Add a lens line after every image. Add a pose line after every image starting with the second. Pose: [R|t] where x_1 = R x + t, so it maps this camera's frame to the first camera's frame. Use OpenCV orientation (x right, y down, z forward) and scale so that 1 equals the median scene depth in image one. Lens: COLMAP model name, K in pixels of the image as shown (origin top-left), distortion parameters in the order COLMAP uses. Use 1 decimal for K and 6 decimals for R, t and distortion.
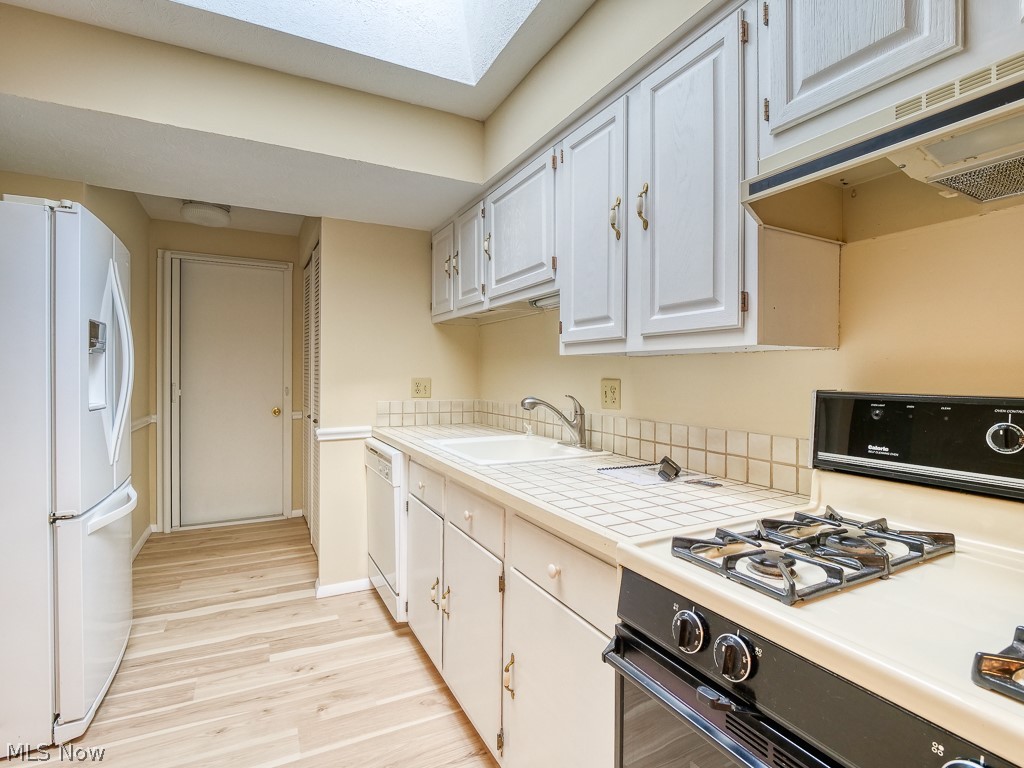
lens RADIAL K [[501.6, 0, 515.0], [0, 501.6, 378.3], [0, 0, 1]] dist [-0.015142, -0.000062]
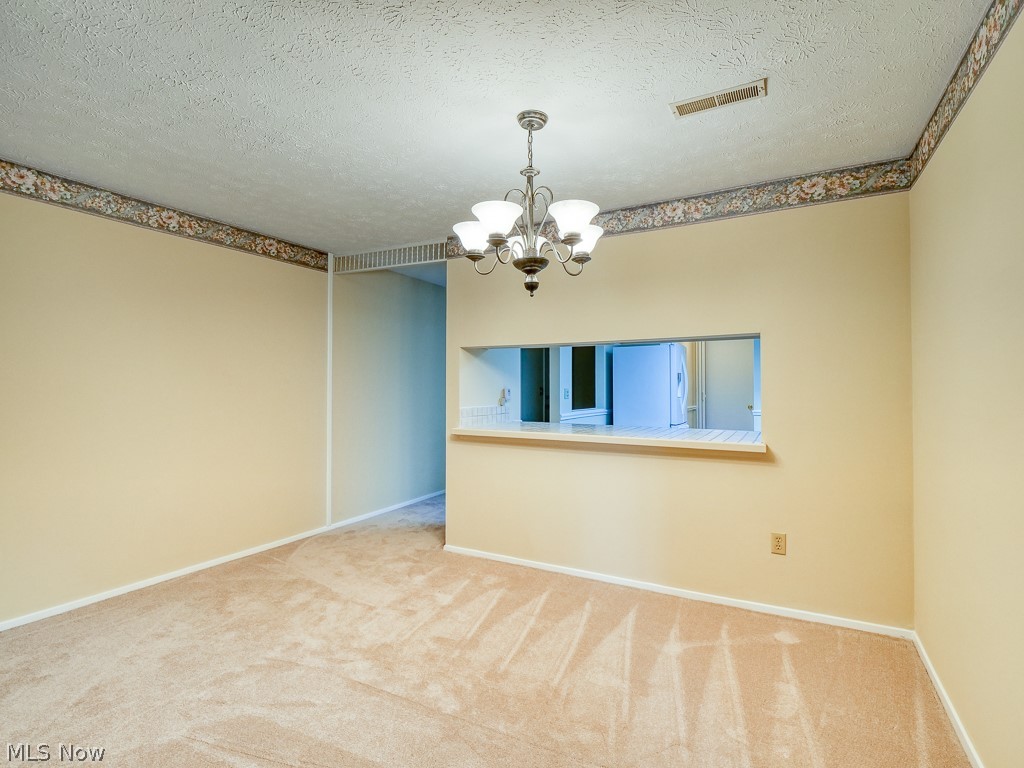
lens RADIAL K [[501.3, 0, 517.4], [0, 501.3, 381.4], [0, 0, 1]] dist [-0.035331, 0.000328]
pose [[0.556582, -0.017508, -0.830608, 1.201734], [-0.001205, 0.999760, -0.021881, 0.021754], [0.830792, 0.013180, 0.556428, -1.582935]]
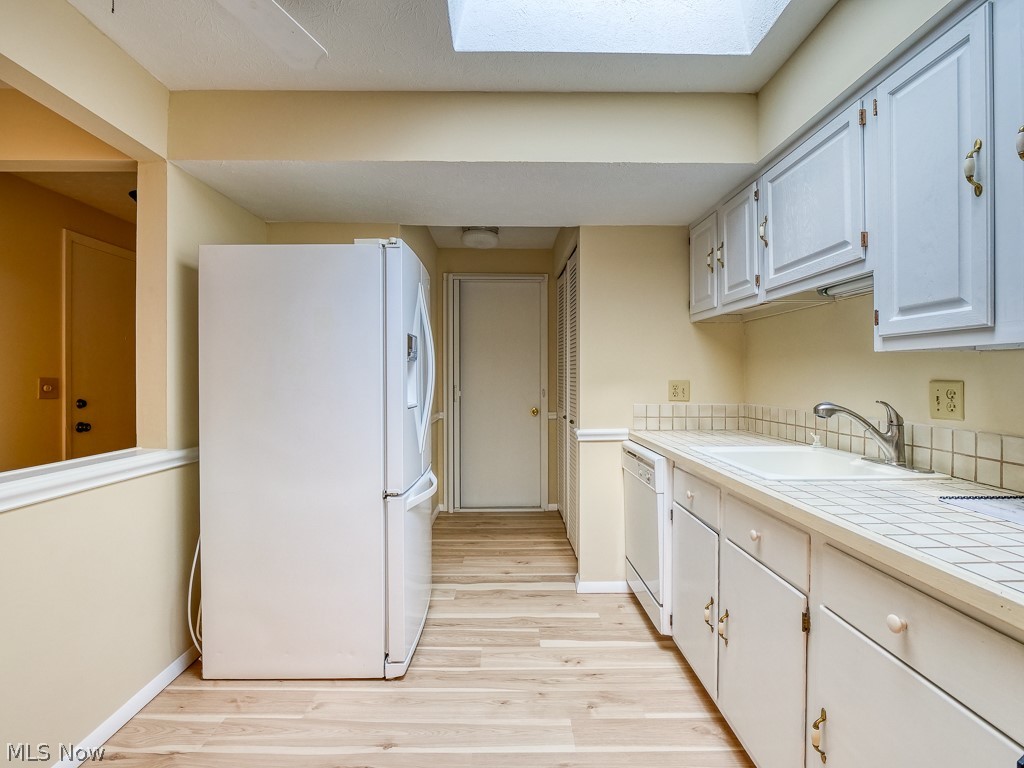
lens RADIAL K [[498.2, 0, 515.3], [0, 498.2, 378.3], [0, 0, 1]] dist [-0.015963, 0.000201]
pose [[0.895659, -0.006499, -0.444694, -0.061760], [0.004432, 0.999974, -0.005687, -0.000744], [0.444719, 0.003123, 0.895664, 0.018895]]
